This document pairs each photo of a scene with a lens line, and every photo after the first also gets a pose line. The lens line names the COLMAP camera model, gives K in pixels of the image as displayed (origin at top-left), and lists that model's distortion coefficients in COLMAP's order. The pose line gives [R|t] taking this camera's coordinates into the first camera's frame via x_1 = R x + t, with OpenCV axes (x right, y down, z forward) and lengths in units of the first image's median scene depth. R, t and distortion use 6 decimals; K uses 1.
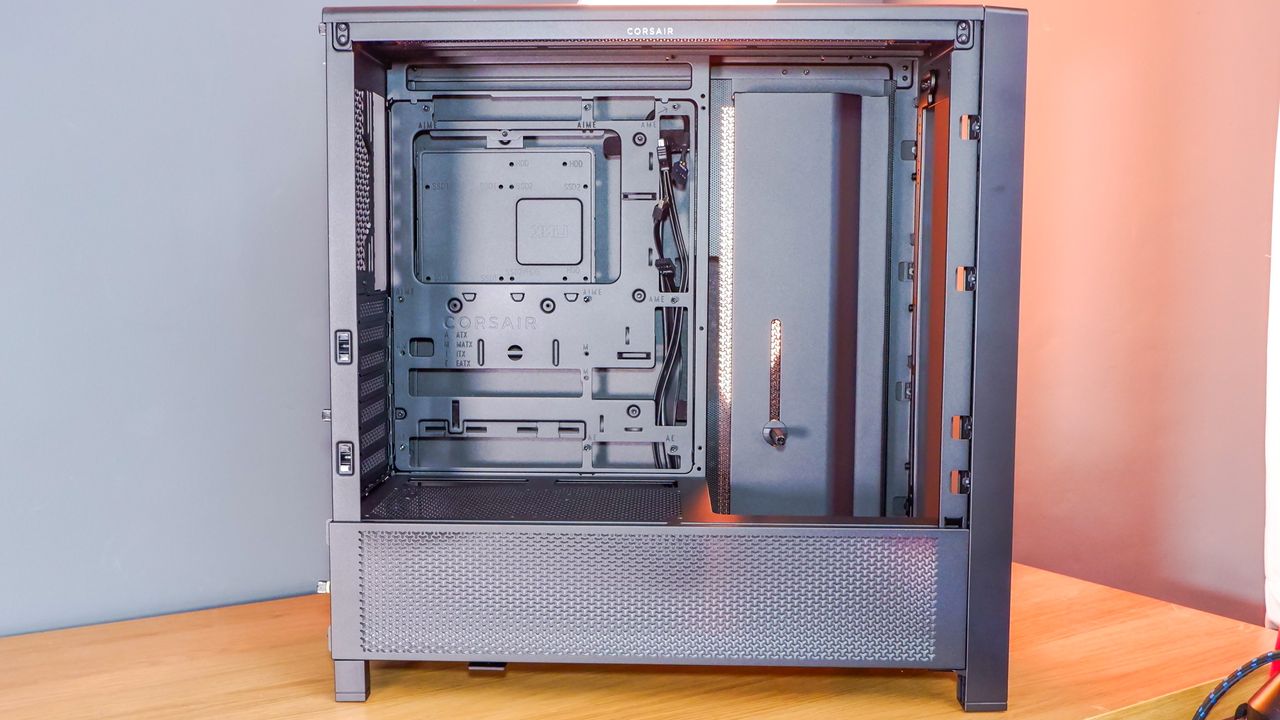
lens RADIAL K [[1386.4, 0, 640.0], [0, 1386.4, 360.0], [0, 0, 1]] dist [0.003159, 0.004458]
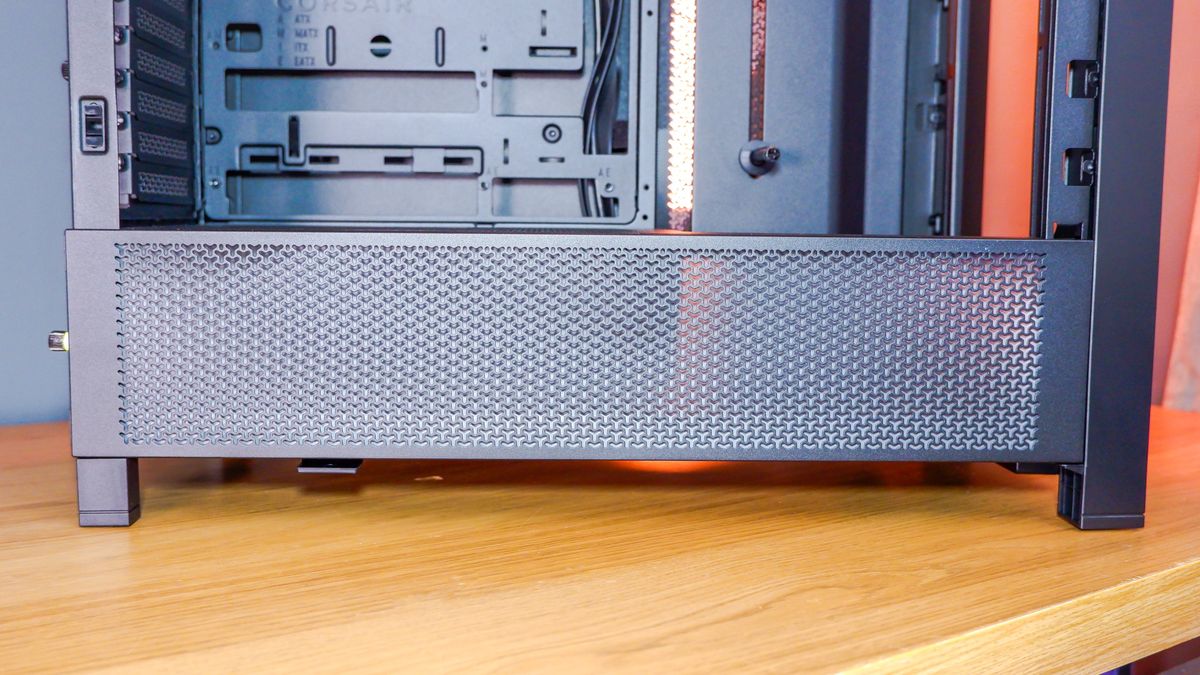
lens RADIAL K [[1238.6, 0, 600.0], [0, 1238.6, 337.5], [0, 0, 1]] dist [-0.009774, 0.014782]
pose [[0.997534, 0.002482, 0.070140, -0.023974], [-0.002197, 0.999989, -0.004147, 0.142379], [-0.070149, 0.003983, 0.997529, 0.377870]]
